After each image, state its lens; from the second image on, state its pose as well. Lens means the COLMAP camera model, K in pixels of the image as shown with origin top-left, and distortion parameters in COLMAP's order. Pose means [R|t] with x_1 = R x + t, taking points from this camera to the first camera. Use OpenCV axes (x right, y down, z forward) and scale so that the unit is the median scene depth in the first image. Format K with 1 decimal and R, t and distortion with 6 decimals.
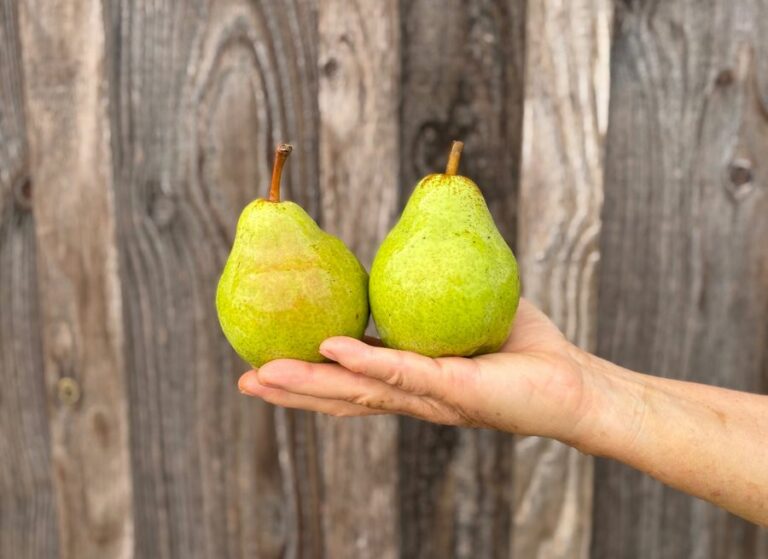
lens RADIAL K [[1205.3, 0, 384.0], [0, 1205.3, 279.5], [0, 0, 1]] dist [0.256793, -1.153320]
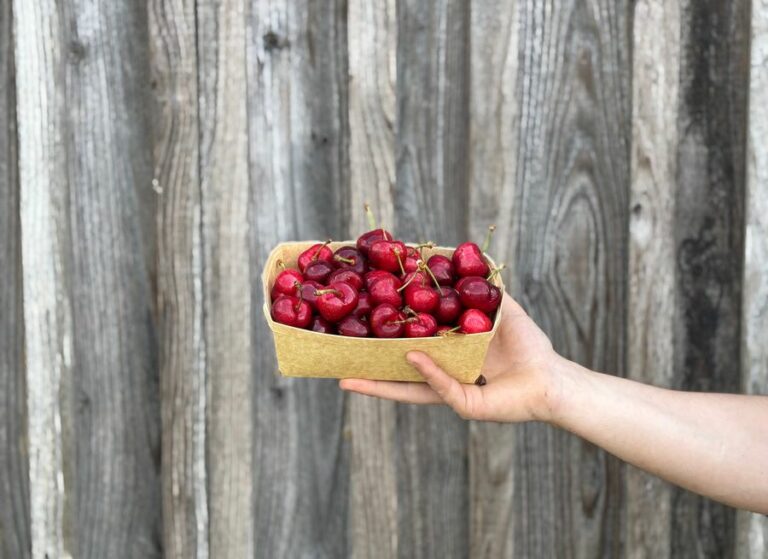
lens RADIAL K [[1205.3, 0, 384.0], [0, 1205.3, 279.5], [0, 0, 1]] dist [0.256793, -1.153320]
pose [[0.999403, -0.000524, -0.034539, -0.350271], [-0.005215, 0.986138, -0.165848, 0.229753], [0.034147, 0.165929, 0.985546, -0.780551]]
